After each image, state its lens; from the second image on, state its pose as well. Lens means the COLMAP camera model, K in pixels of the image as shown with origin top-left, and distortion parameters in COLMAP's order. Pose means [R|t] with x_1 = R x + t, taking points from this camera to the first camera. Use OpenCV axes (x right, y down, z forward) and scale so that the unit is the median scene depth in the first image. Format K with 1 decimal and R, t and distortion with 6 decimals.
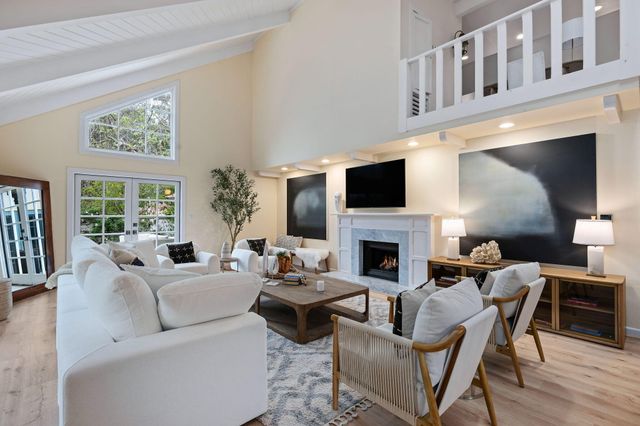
lens RADIAL K [[291.0, 0, 321.0], [0, 291.0, 214.6], [0, 0, 1]] dist [0.013607, -0.000518]
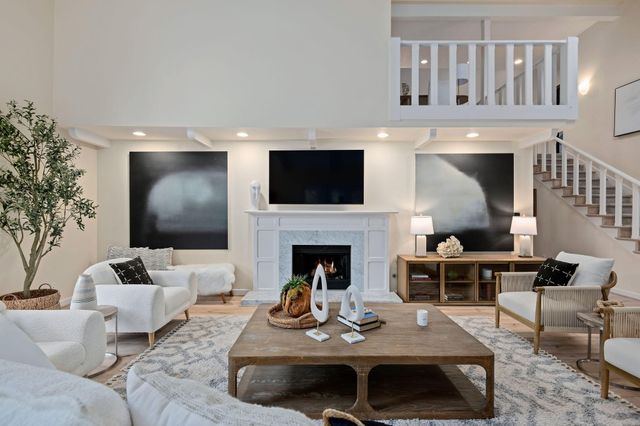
lens RADIAL K [[291.0, 0, 319.2], [0, 291.0, 211.4], [0, 0, 1]] dist [0.013607, -0.000518]
pose [[0.678728, 0.001377, 0.734389, -0.454967], [-0.000448, 0.999999, -0.001461, -0.002184], [-0.734390, 0.000663, 0.678728, 0.490107]]
